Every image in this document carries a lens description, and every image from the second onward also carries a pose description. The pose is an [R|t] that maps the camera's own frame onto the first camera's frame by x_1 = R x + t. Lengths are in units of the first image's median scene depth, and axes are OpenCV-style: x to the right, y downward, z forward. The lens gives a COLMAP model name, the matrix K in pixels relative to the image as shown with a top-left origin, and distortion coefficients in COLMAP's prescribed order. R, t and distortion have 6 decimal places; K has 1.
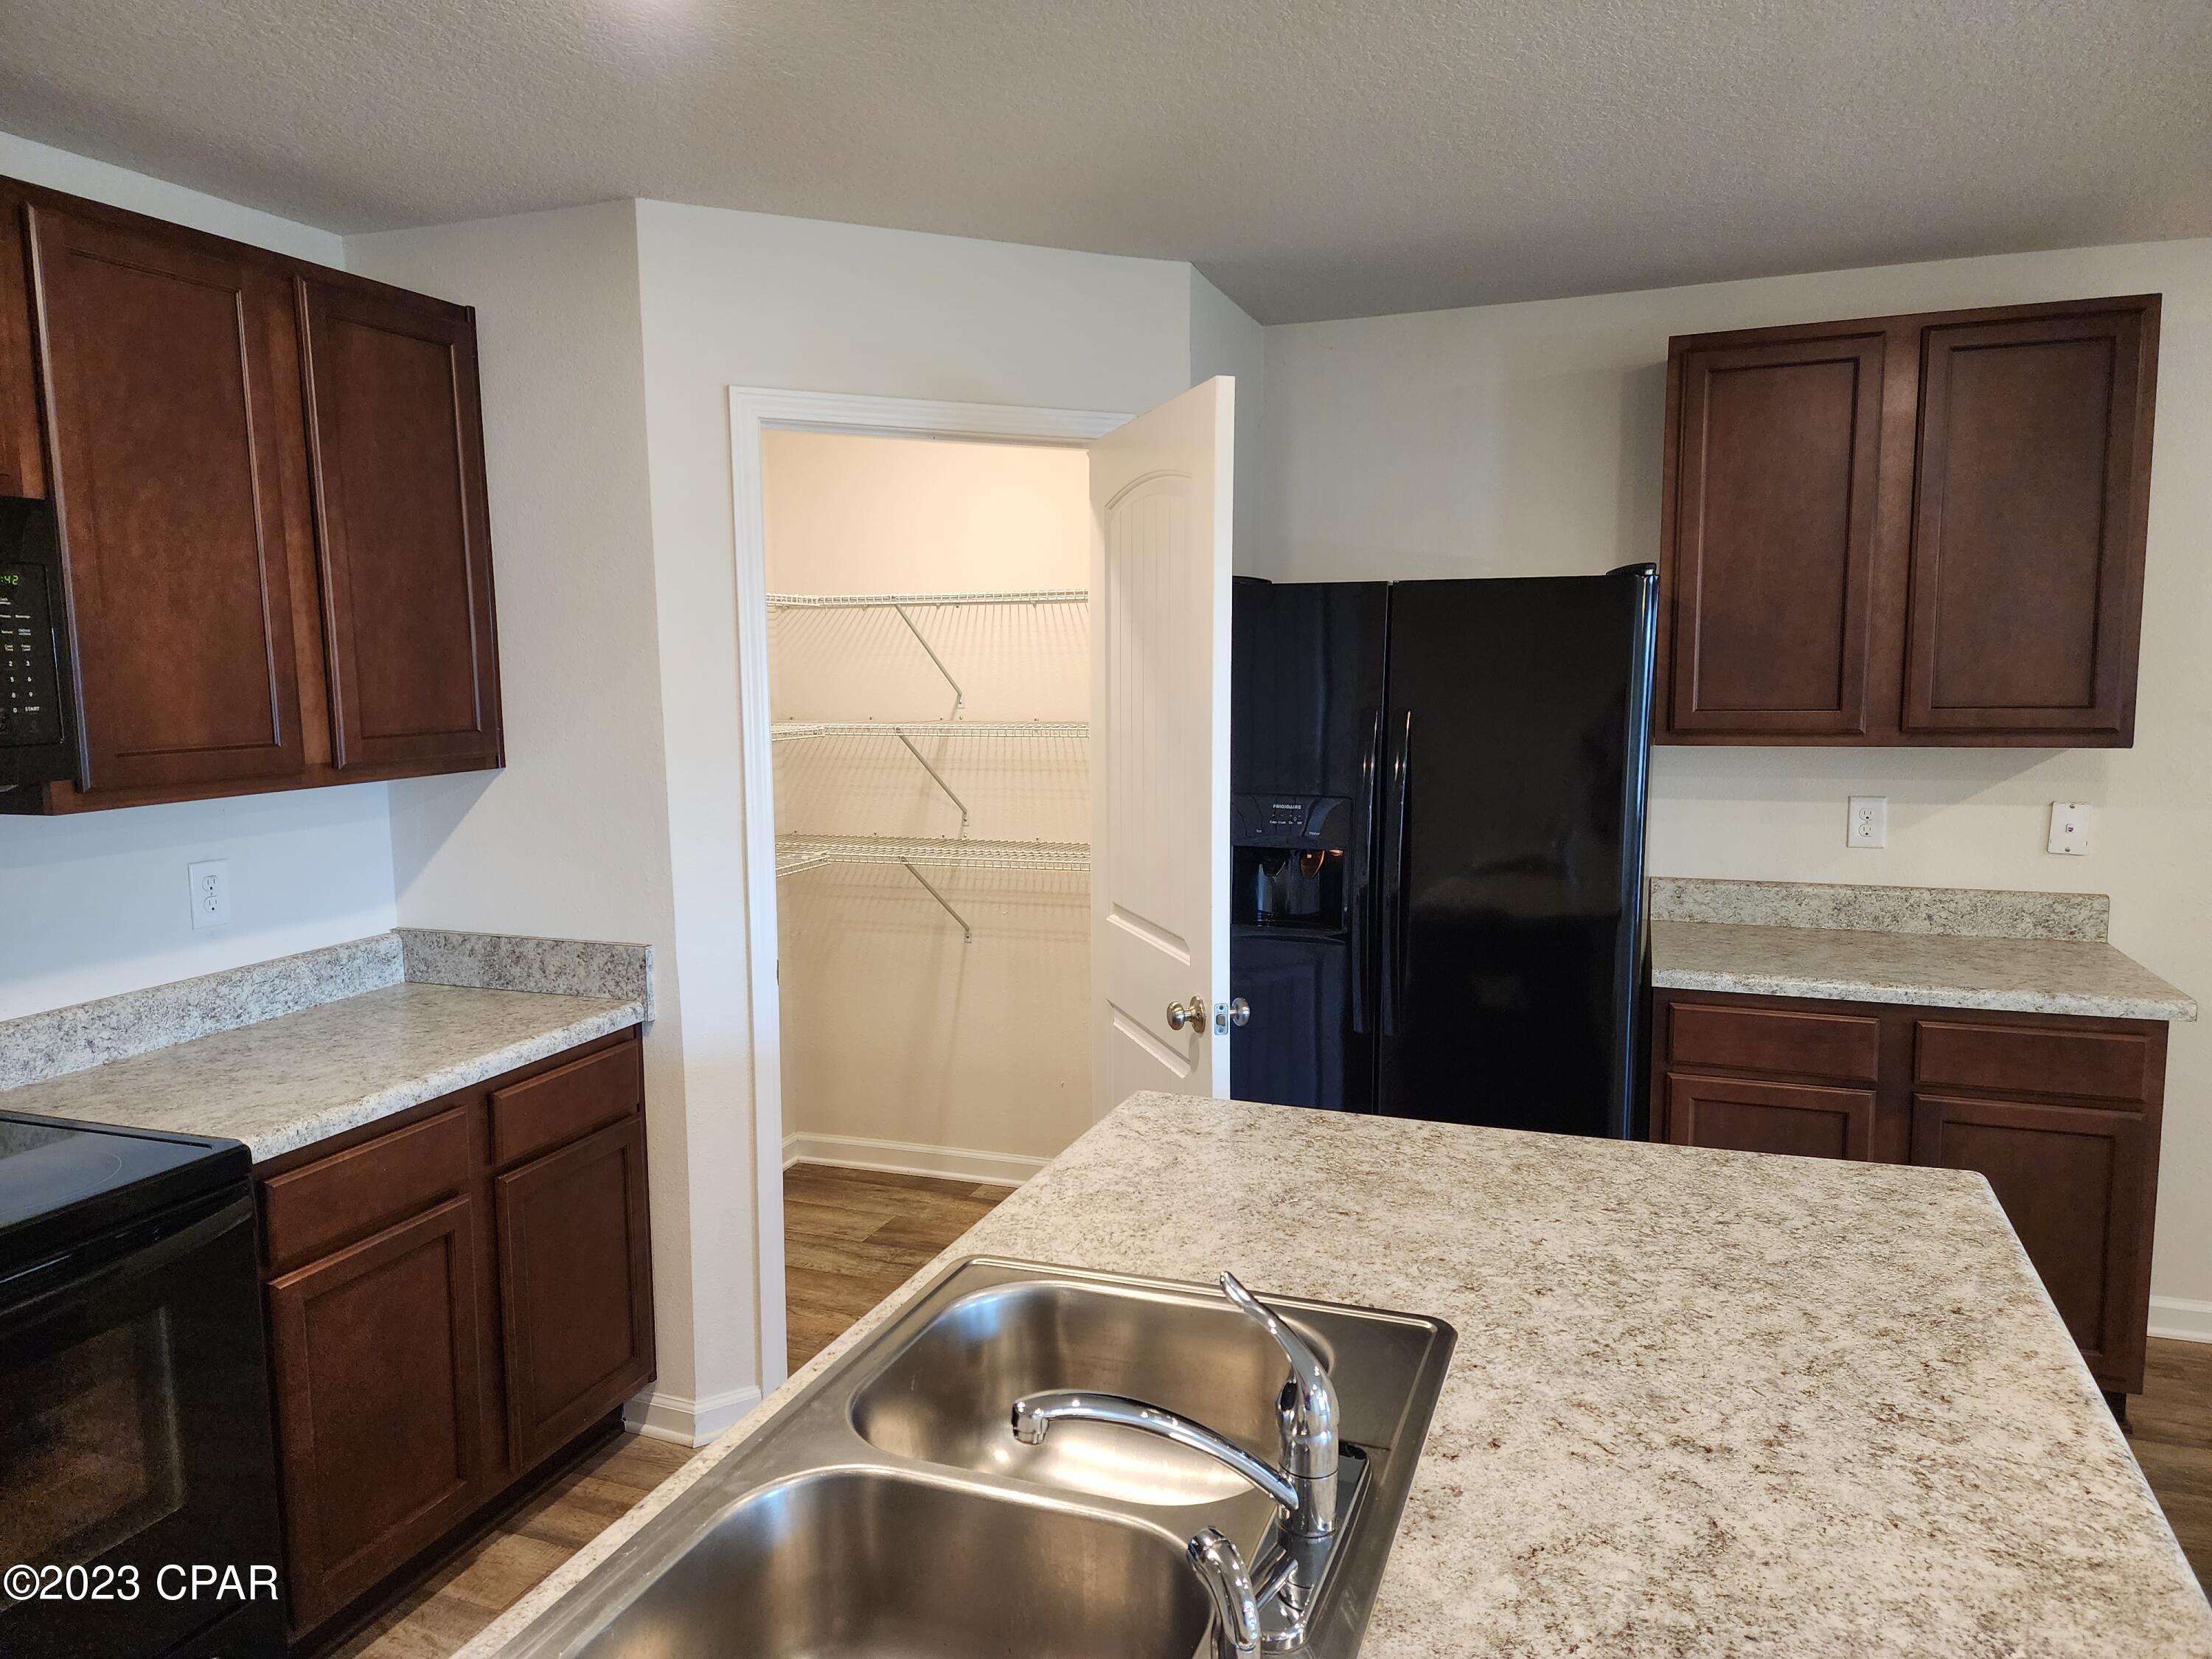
lens RADIAL K [[1486.8, 0, 1088.6], [0, 1486.8, 819.7], [0, 0, 1]] dist [0.050100, -0.048543]
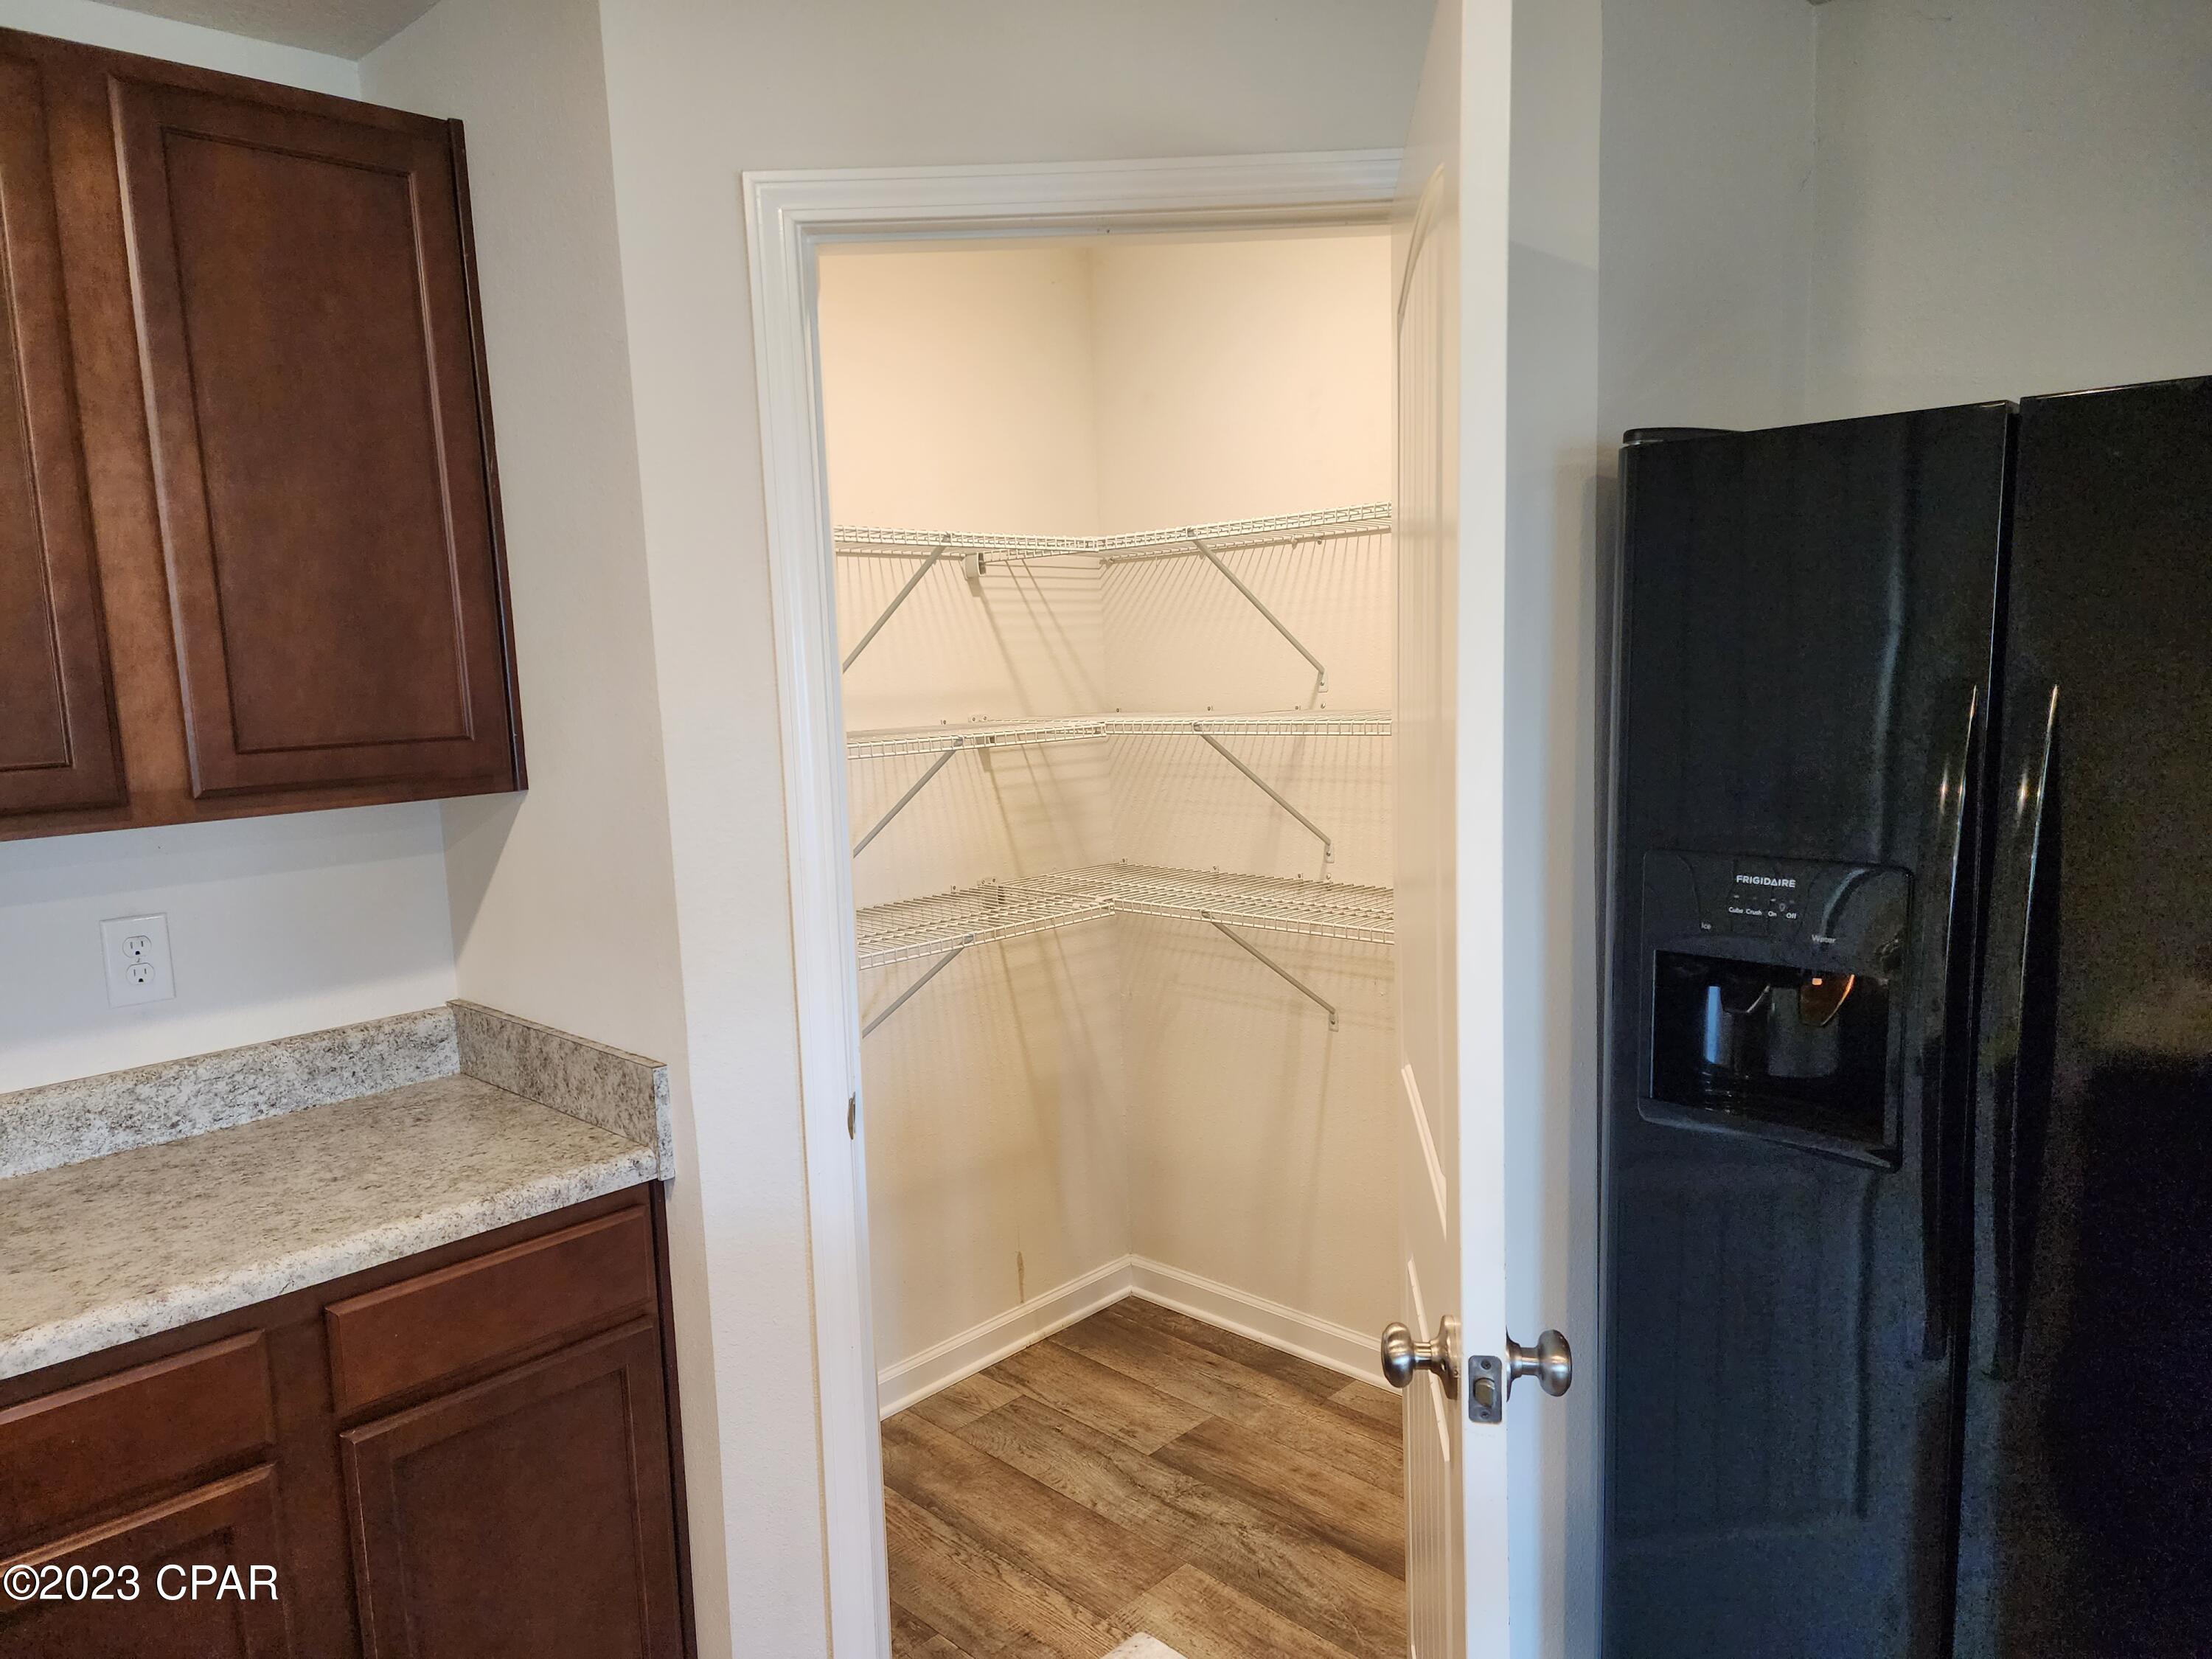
lens RADIAL K [[1486.8, 0, 1085.3], [0, 1486.8, 833.4], [0, 0, 1]] dist [0.050100, -0.048543]
pose [[0.912925, 0.021191, -0.407577, 0.135660], [-0.013067, 0.999657, 0.022706, -0.033610], [0.407918, -0.015404, 0.912889, 0.466372]]
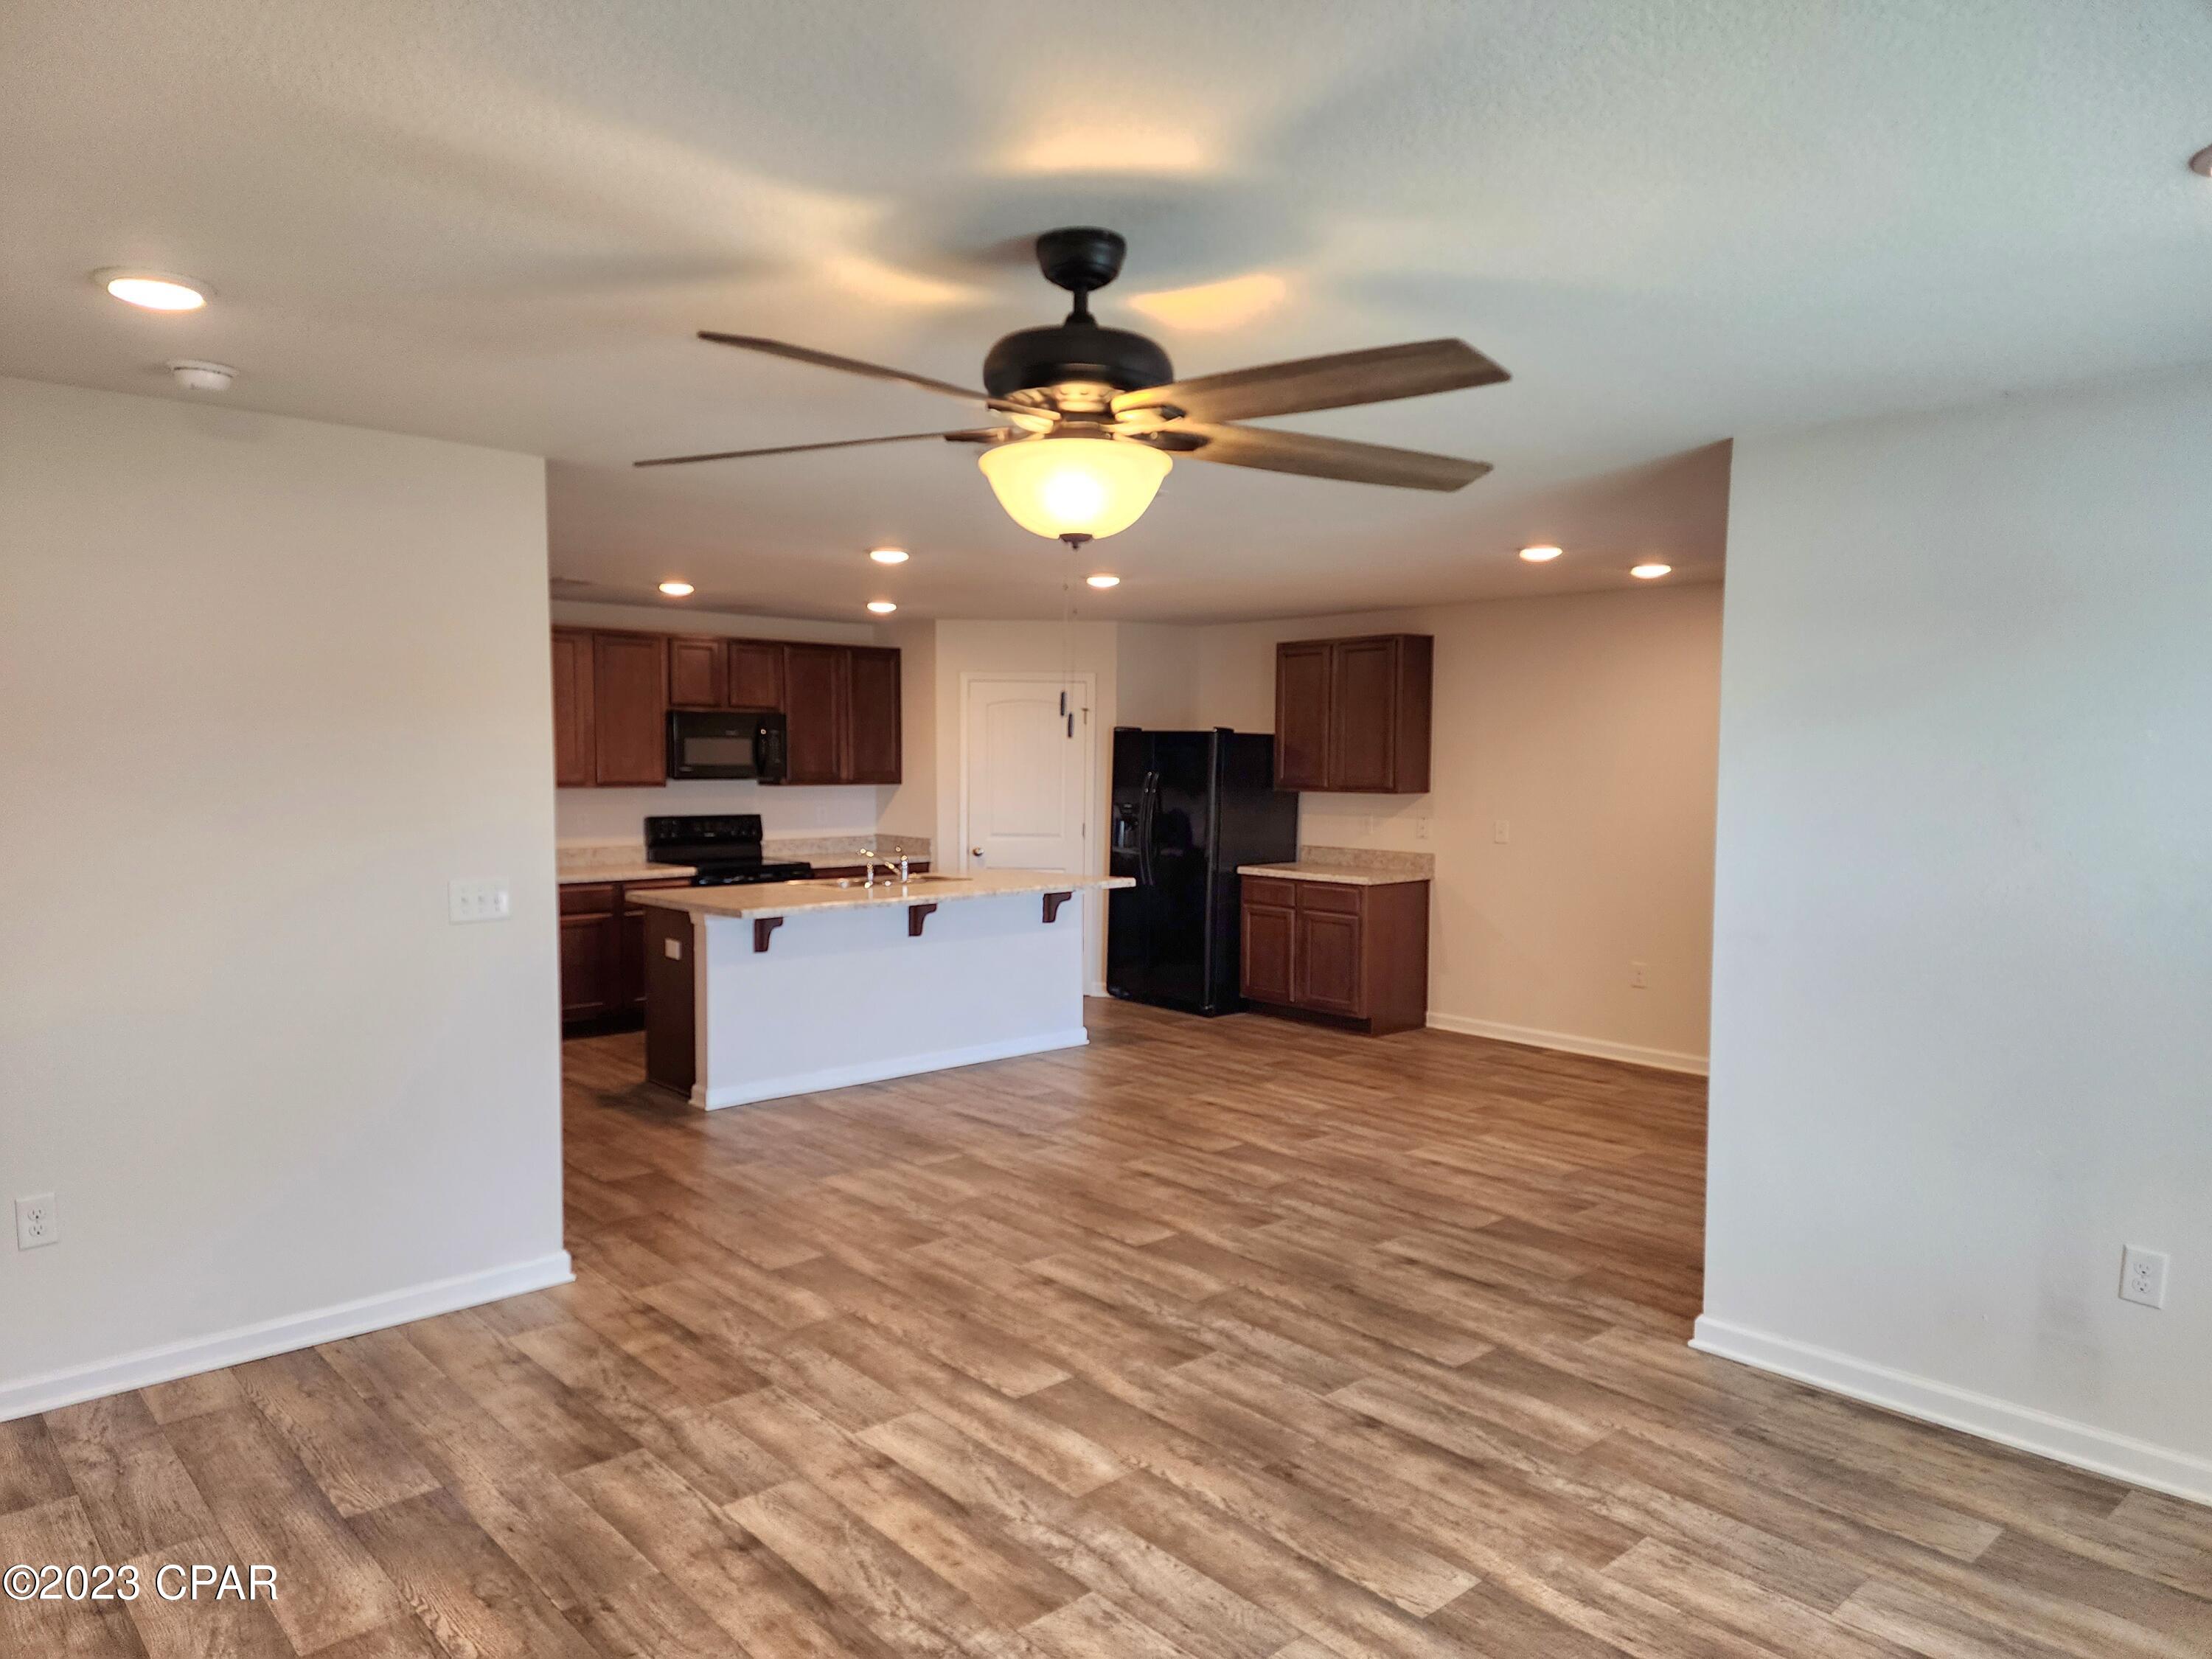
lens RADIAL K [[1486.8, 0, 1112.7], [0, 1486.8, 842.9], [0, 0, 1]] dist [0.050100, -0.048543]
pose [[0.900753, 0.045594, -0.431932, 1.452255], [-0.065233, 0.997396, -0.030752, 0.164871], [0.429405, 0.055876, 0.901382, -1.750533]]
